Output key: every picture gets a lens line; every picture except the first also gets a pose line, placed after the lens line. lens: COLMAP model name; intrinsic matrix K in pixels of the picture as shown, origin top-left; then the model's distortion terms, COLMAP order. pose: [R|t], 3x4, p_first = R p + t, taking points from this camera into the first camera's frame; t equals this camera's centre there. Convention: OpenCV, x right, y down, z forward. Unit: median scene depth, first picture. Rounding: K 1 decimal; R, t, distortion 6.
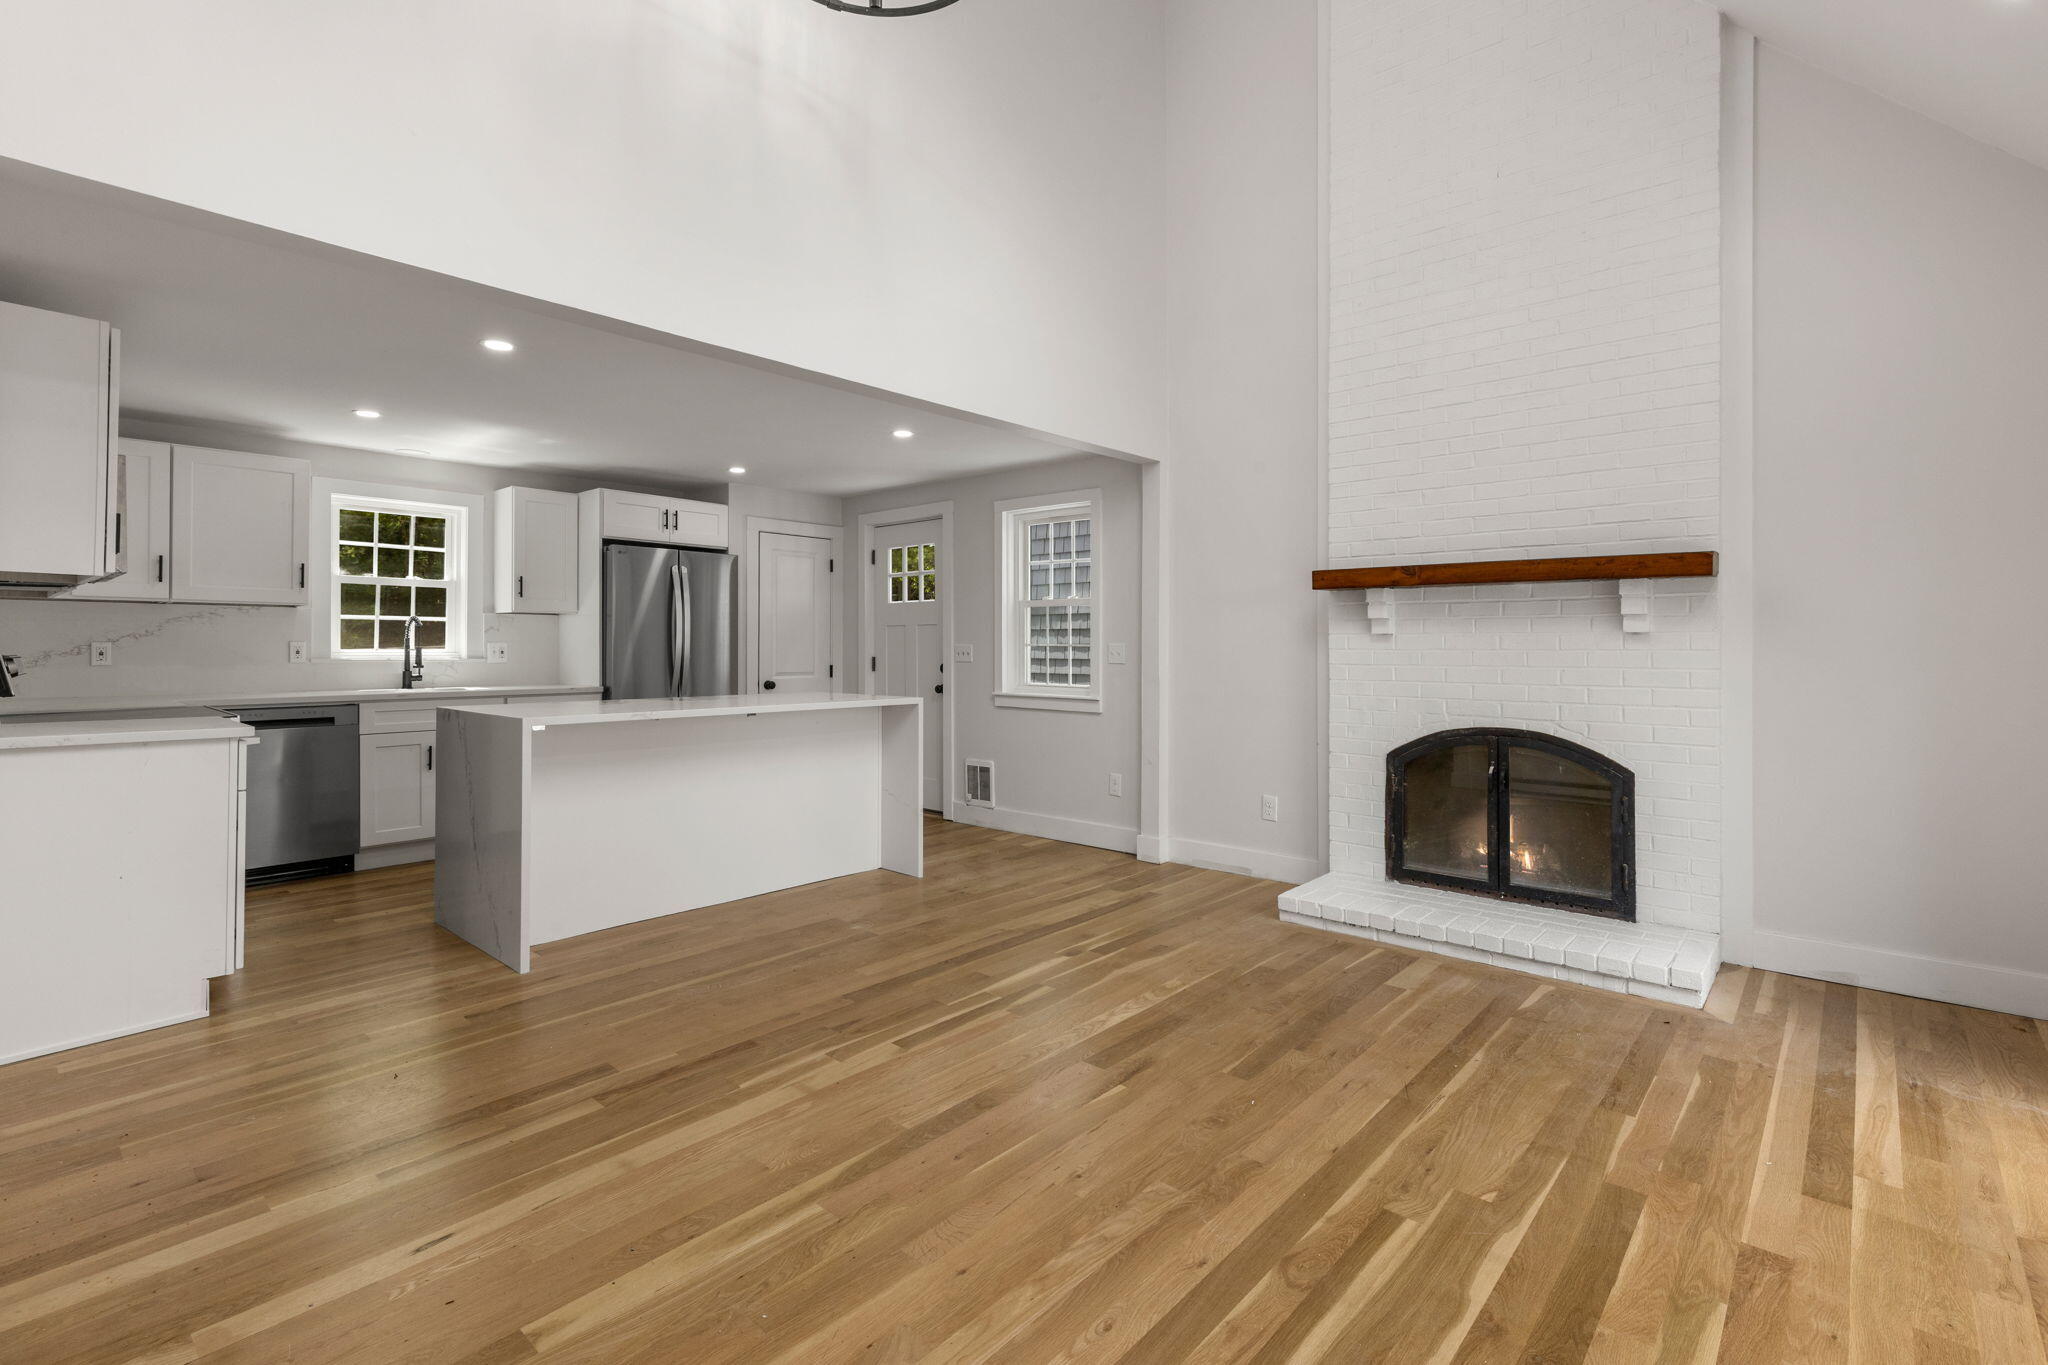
lens RADIAL K [[941.9, 0, 1045.9], [0, 941.9, 640.8], [0, 0, 1]] dist [0.006036, -0.000215]
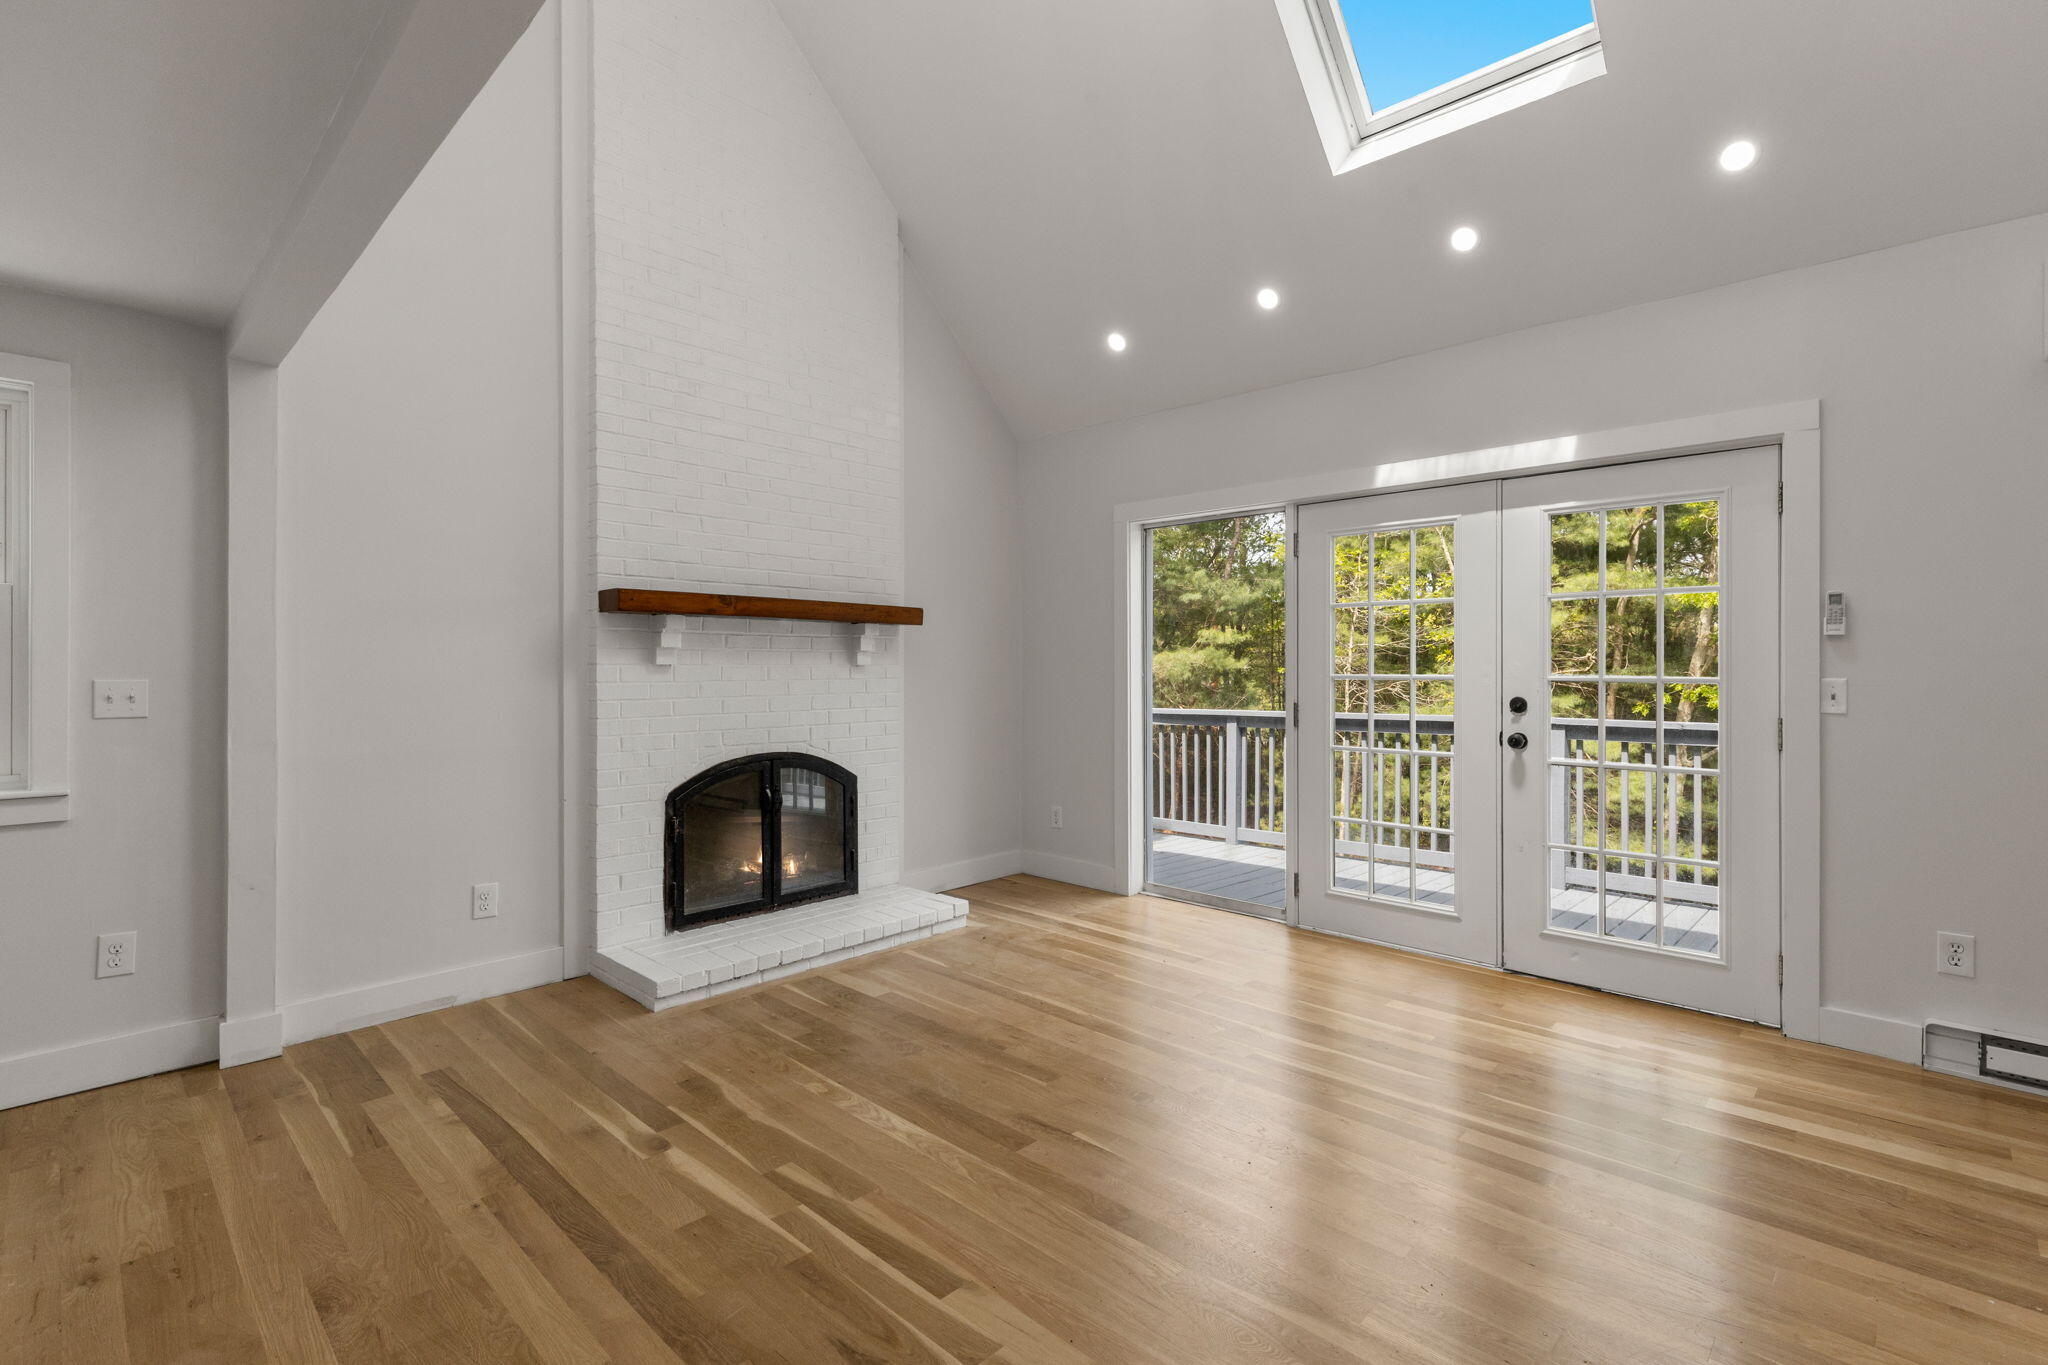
lens RADIAL K [[941.9, 0, 1040.6], [0, 941.9, 666.8], [0, 0, 1]] dist [0.006036, -0.000215]
pose [[0.039747, -0.002084, 0.999208, -0.647230], [-0.000571, 0.999998, 0.002108, -0.009167], [-0.999210, -0.000654, 0.039746, 0.722566]]
